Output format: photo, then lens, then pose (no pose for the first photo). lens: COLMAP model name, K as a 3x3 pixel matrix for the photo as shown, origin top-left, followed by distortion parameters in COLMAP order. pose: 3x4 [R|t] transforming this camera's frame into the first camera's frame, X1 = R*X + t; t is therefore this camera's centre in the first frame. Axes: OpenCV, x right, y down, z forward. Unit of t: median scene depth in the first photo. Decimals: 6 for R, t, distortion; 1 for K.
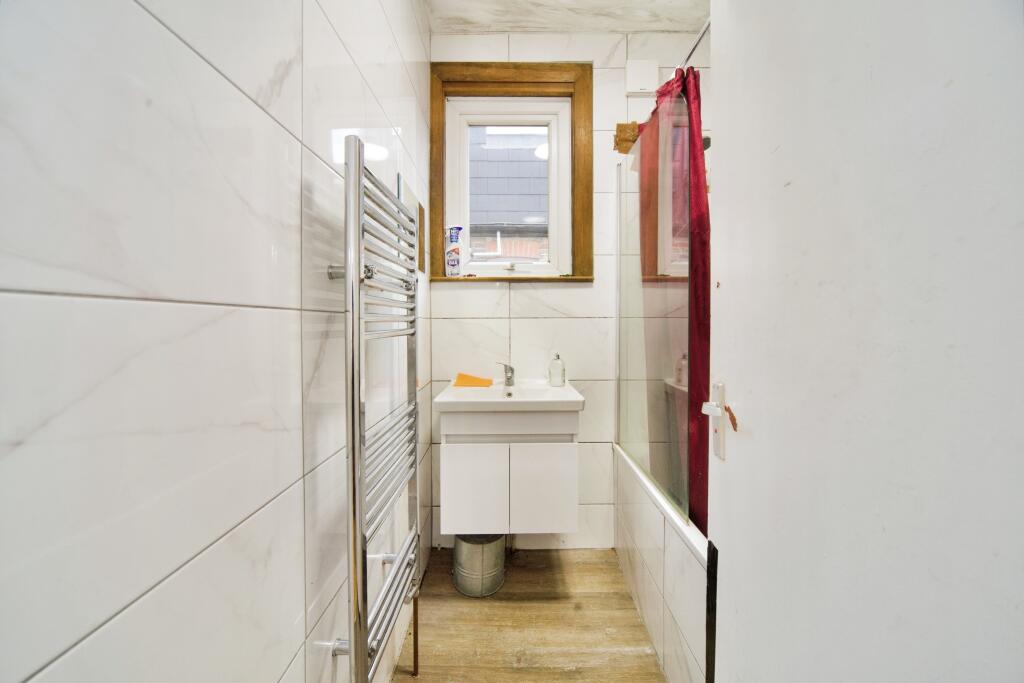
lens RADIAL K [[385.0, 0, 516.4], [0, 385.0, 312.2], [0, 0, 1]] dist [-0.011410, 0.000097]
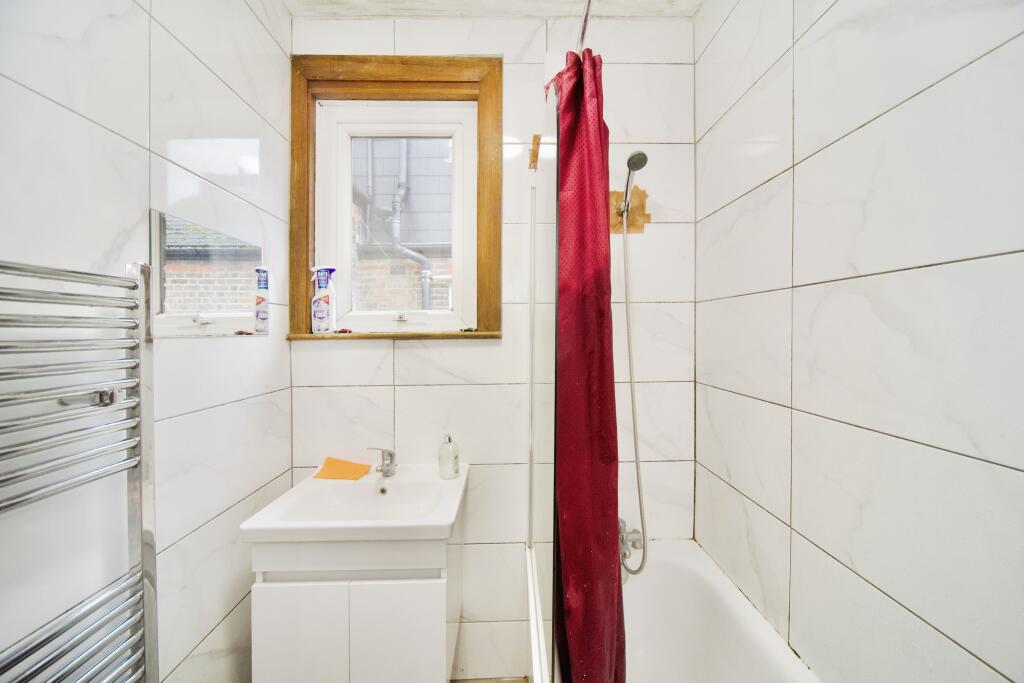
lens RADIAL K [[383.2, 0, 513.8], [0, 383.2, 329.0], [0, 0, 1]] dist [-0.010652, 0.000088]
pose [[0.999872, -0.005560, 0.015023, 0.211240], [0.005386, 0.999919, 0.011562, -0.105438], [-0.015087, -0.011480, 0.999820, 0.218709]]
